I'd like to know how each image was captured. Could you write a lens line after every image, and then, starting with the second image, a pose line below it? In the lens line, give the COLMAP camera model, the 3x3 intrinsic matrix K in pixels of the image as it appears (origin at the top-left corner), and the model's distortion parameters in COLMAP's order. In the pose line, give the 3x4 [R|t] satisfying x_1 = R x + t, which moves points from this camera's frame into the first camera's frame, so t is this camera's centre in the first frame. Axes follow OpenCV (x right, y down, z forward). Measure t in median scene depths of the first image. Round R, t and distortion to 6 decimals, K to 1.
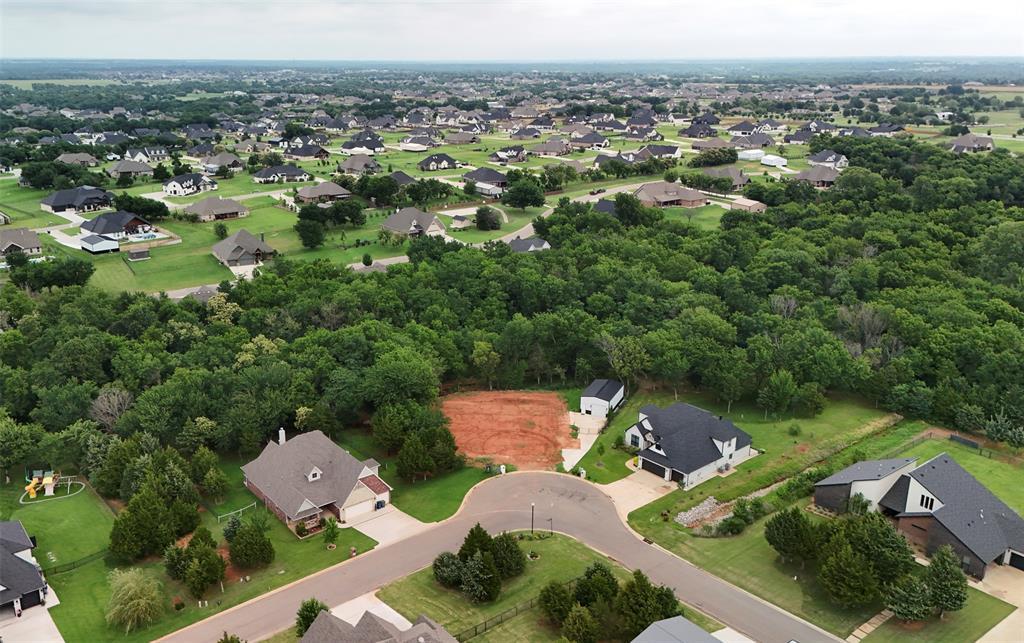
lens RADIAL K [[835.8, 0, 451.4], [0, 835.8, 321.4], [0, 0, 1]] dist [0.108790, -0.174689]
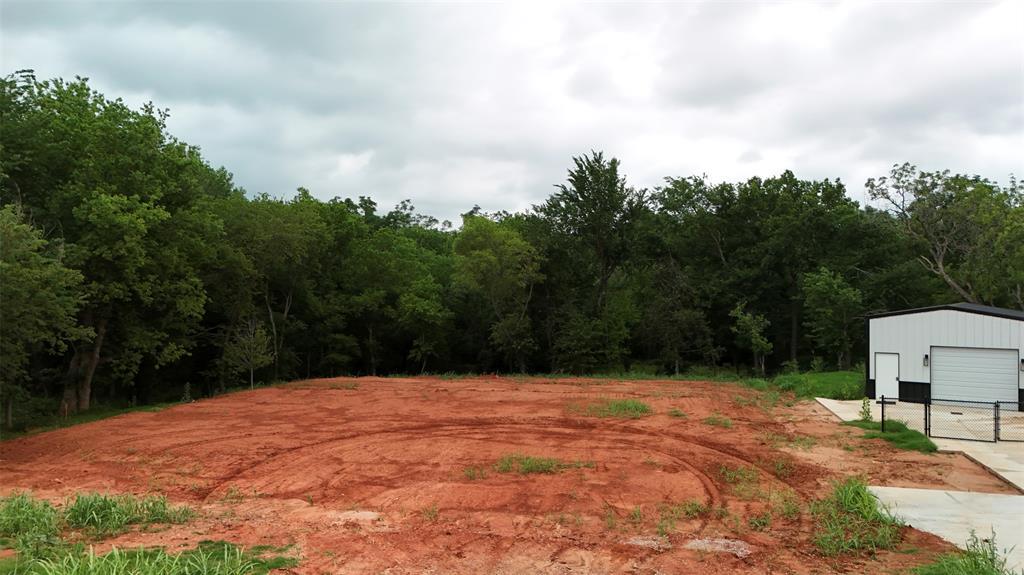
lens RADIAL K [[751.8, 0, 512.0], [0, 751.8, 287.5], [0, 0, 1]] dist [0.042285, -0.003398]
pose [[0.991805, -0.002216, -0.127739, 0.085290], [-0.036839, 0.952420, -0.302553, 0.139354], [0.122332, 0.304780, 0.944534, 0.774716]]
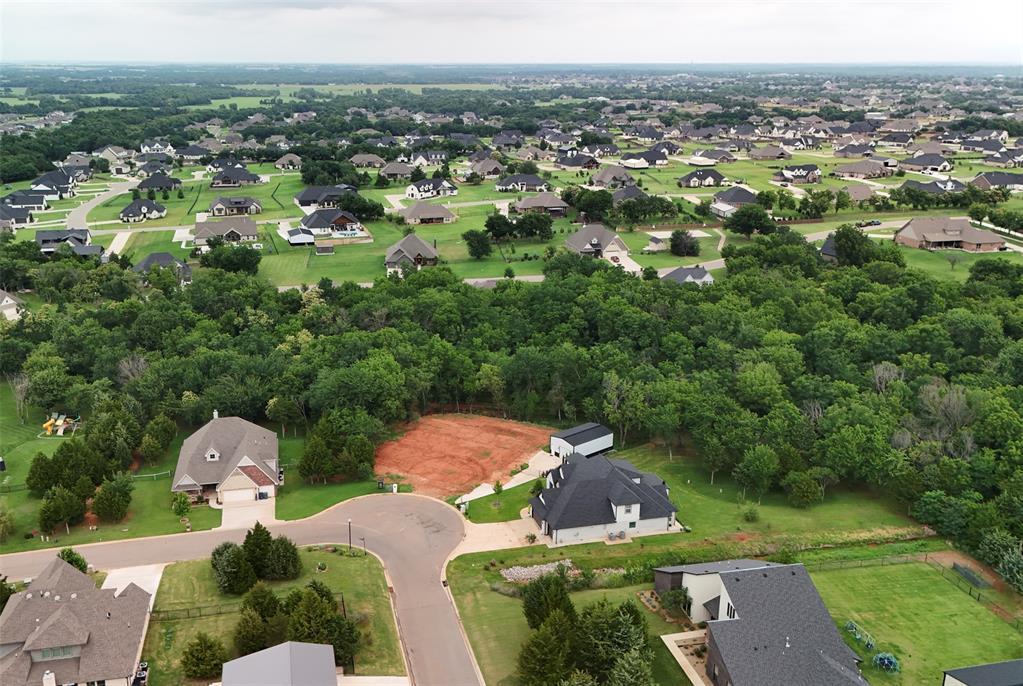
lens RADIAL K [[891.3, 0, 456.2], [0, 891.3, 344.5], [0, 0, 1]] dist [0.097750, -0.133435]
pose [[0.903912, 0.130424, -0.407349, 0.430833], [-0.129464, 0.991129, 0.030054, -0.025128], [0.407655, 0.025571, 0.912778, 0.058038]]
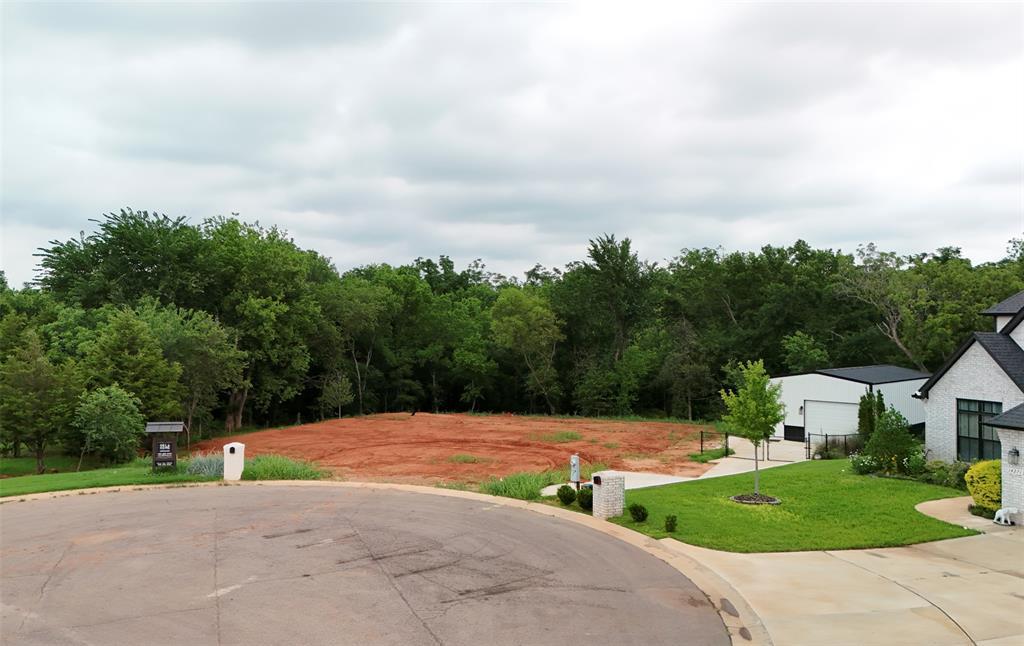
lens RADIAL K [[835.8, 0, 451.4], [0, 835.8, 322.9], [0, 0, 1]] dist [0.108790, -0.174689]
pose [[0.937821, -0.000994, -0.347117, 0.148599], [-0.103497, 0.953712, -0.282350, 0.160003], [0.331331, 0.300720, 0.894308, 0.669843]]
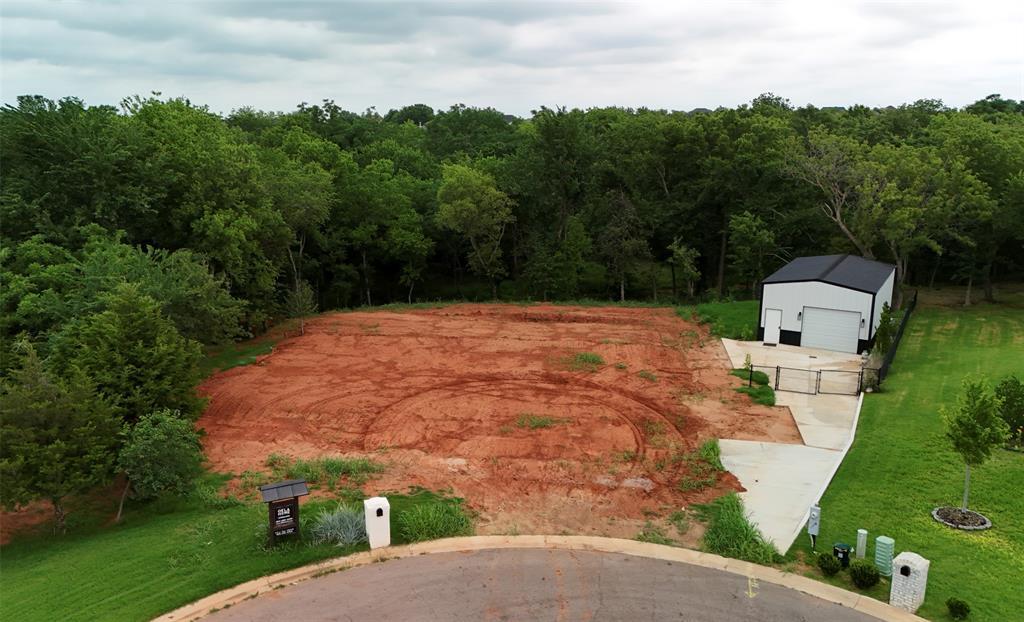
lens RADIAL K [[805.1, 0, 469.4], [0, 805.1, 311.2], [0, 0, 1]] dist [0.085535, -0.096749]
pose [[0.995123, 0.017174, -0.097134, 0.076688], [-0.024795, 0.996660, -0.077801, 0.119609], [0.095474, 0.079830, 0.992226, 0.683641]]
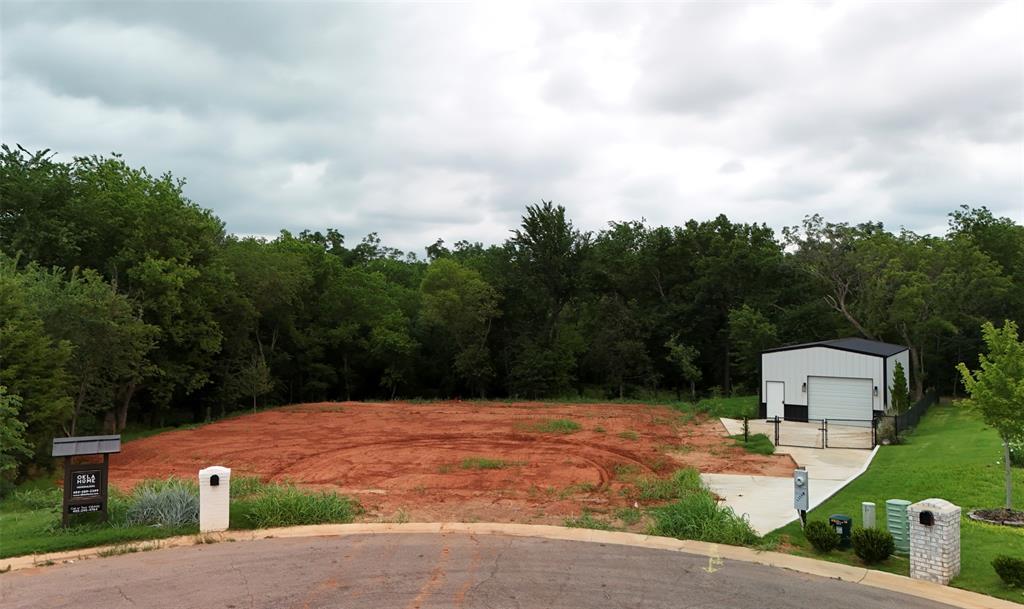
lens RADIAL K [[793.9, 0, 482.1], [0, 793.9, 298.5], [0, 0, 1]] dist [0.073193, -0.068814]
pose [[0.993112, -0.004601, -0.117080, 0.092841], [-0.032298, 0.949766, -0.311291, 0.149519], [0.112631, 0.312928, 0.943075, 0.719733]]
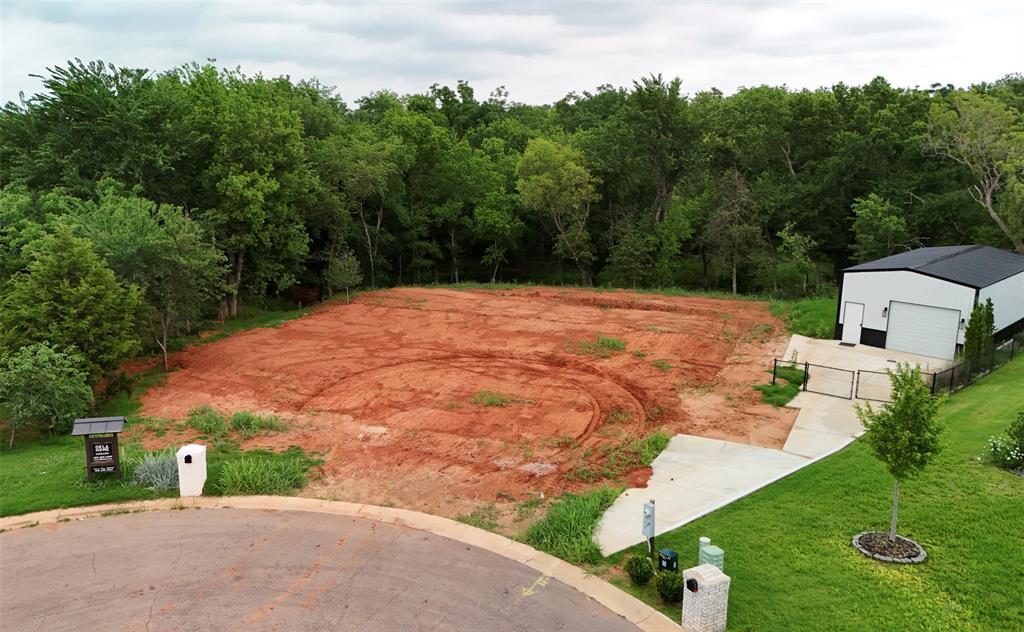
lens RADIAL K [[819.4, 0, 464.1], [0, 819.4, 316.1], [0, 0, 1]] dist [0.090031, -0.101057]
pose [[0.935645, 0.075141, -0.344851, 0.130228], [-0.100435, 0.993364, -0.056050, 0.123197], [0.338351, 0.087078, 0.936982, 0.707468]]
